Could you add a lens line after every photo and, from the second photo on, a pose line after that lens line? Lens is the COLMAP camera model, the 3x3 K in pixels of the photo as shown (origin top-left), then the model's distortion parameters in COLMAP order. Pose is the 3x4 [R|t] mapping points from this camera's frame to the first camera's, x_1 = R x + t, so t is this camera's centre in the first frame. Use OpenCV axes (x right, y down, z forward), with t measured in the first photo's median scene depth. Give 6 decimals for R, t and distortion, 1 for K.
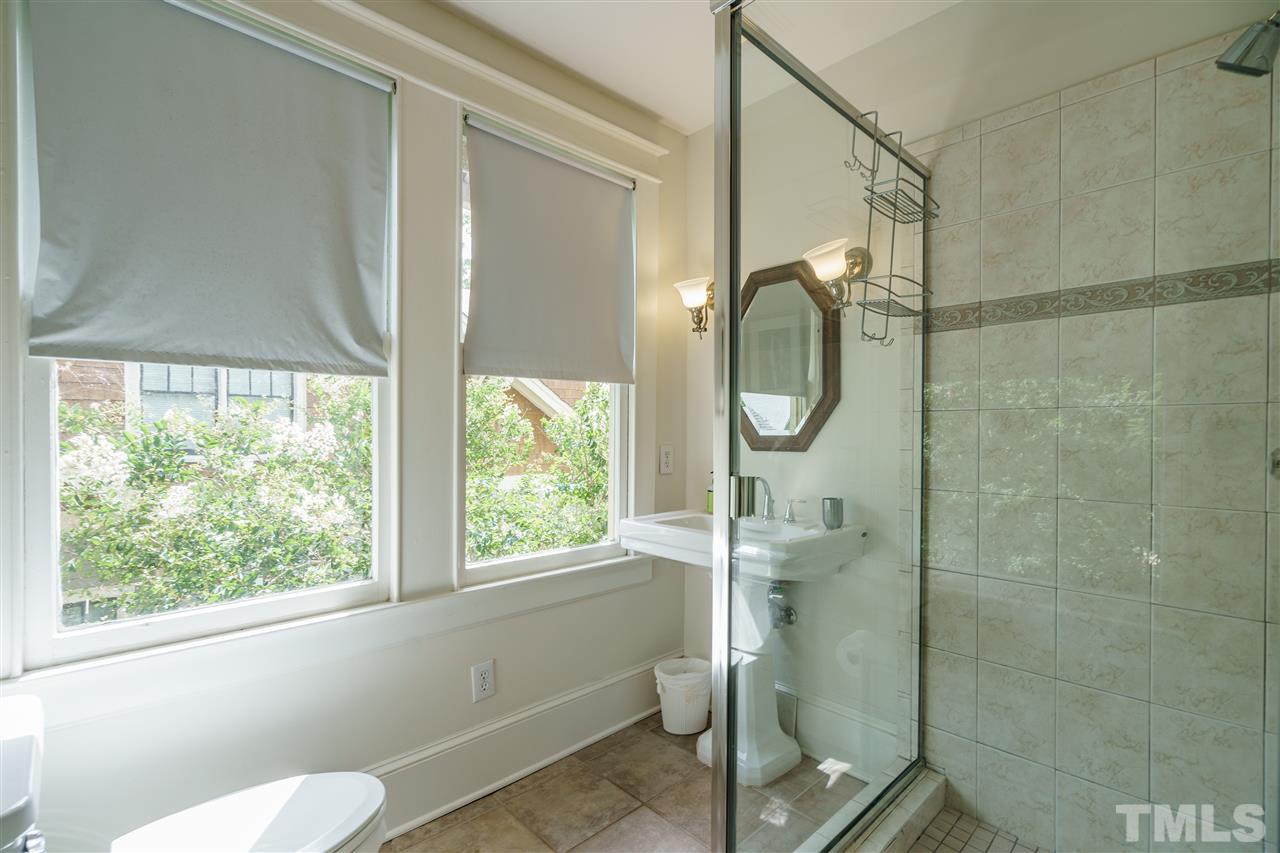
lens RADIAL K [[583.7, 0, 639.4], [0, 583.7, 432.2], [0, 0, 1]] dist [-0.001148, 0.001339]
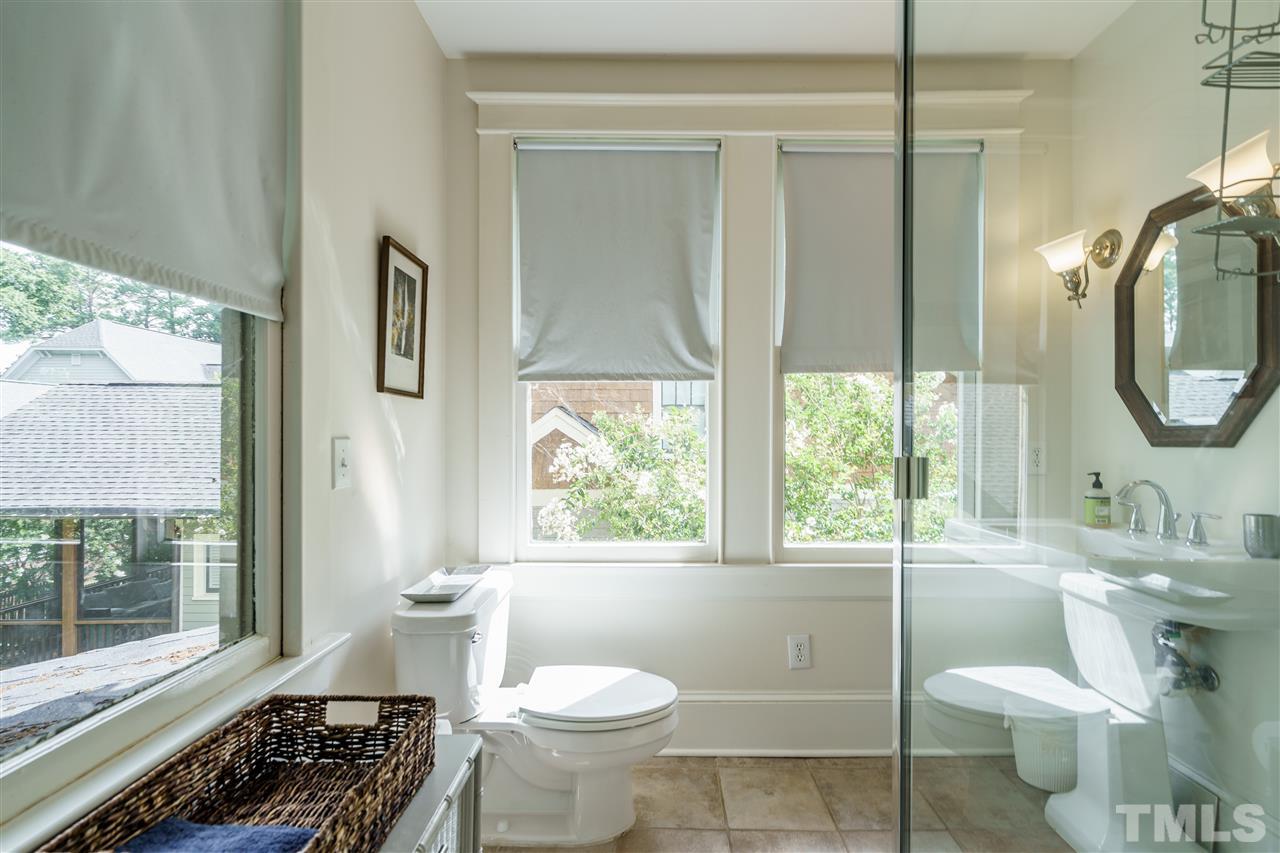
lens RADIAL K [[583.7, 0, 642.9], [0, 583.7, 430.7], [0, 0, 1]] dist [-0.001148, 0.001339]
pose [[0.714602, -0.007510, -0.699491, 0.294809], [-0.001113, 0.999929, -0.011873, 0.024843], [0.699530, 0.009263, 0.714543, 0.008683]]
